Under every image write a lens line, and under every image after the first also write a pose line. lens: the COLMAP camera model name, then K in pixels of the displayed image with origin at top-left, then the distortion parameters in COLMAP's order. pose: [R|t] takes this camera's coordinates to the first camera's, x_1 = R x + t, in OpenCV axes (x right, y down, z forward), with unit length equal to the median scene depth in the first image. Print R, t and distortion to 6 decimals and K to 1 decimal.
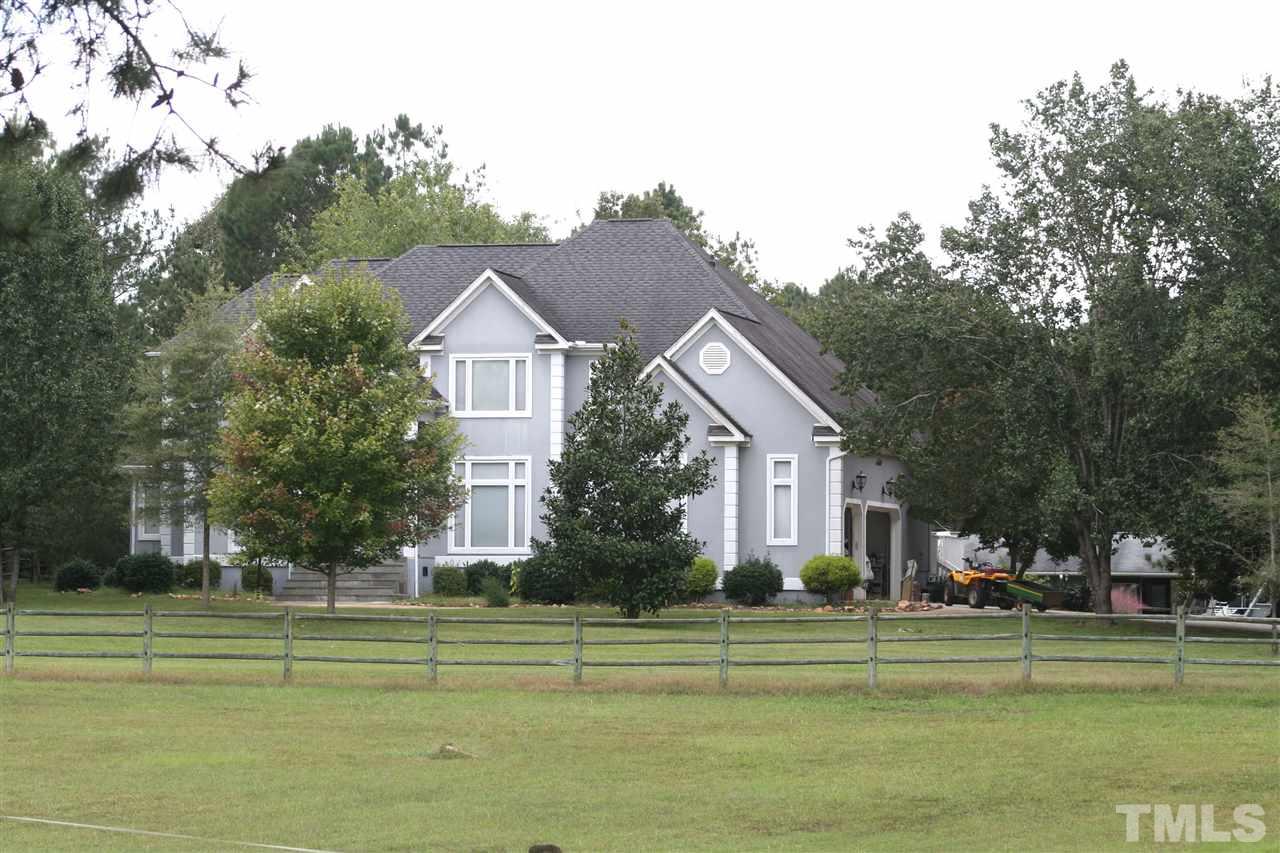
lens RADIAL K [[2998.2, 0, 640.0], [0, 2998.2, 426.5], [0, 0, 1]] dist [-0.023986, -0.401450]
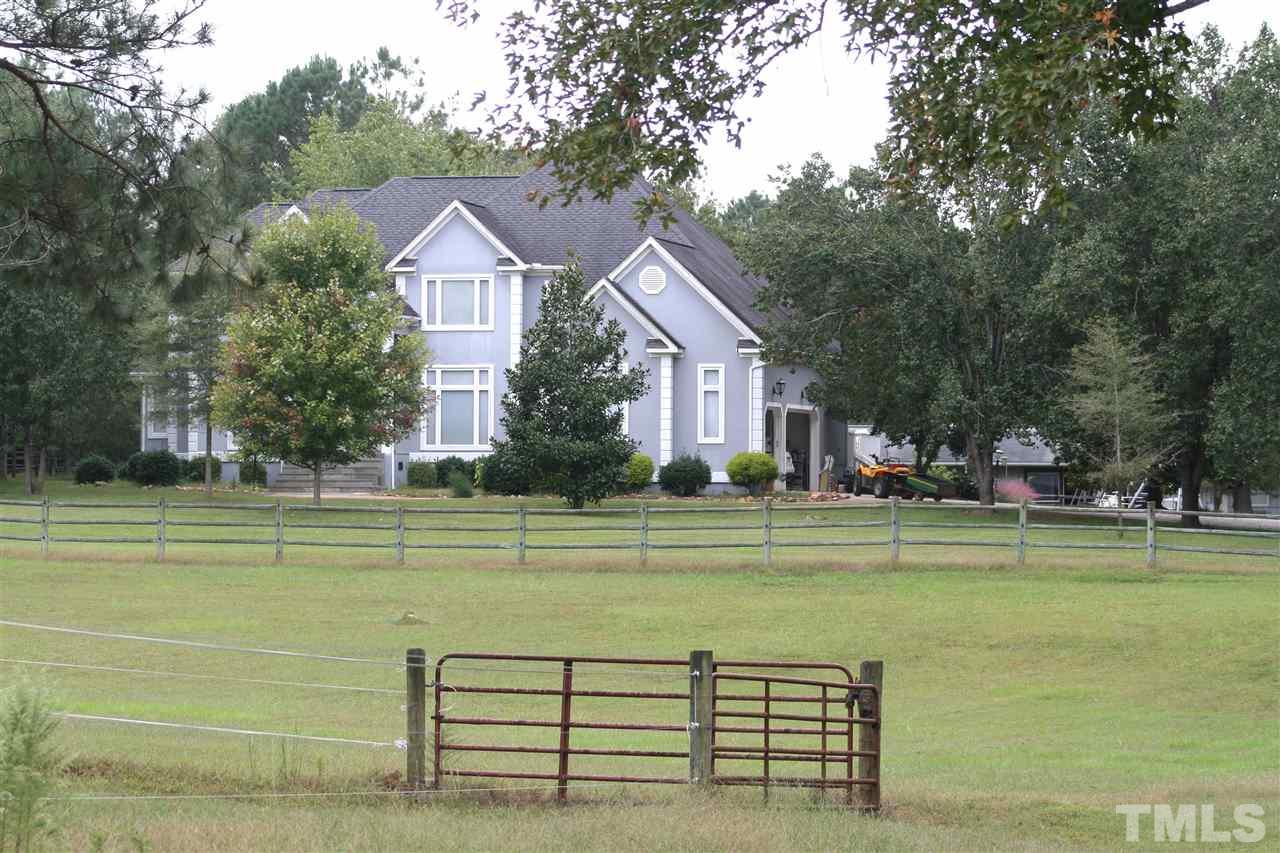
lens RADIAL K [[2998.2, 0, 640.0], [0, 2998.2, 426.5], [0, 0, 1]] dist [-0.023986, -0.401450]
pose [[0.999998, -0.001254, 0.001352, 0.019022], [0.001201, 0.999237, 0.039048, -0.011844], [-0.001400, -0.039046, 0.999236, -0.147629]]
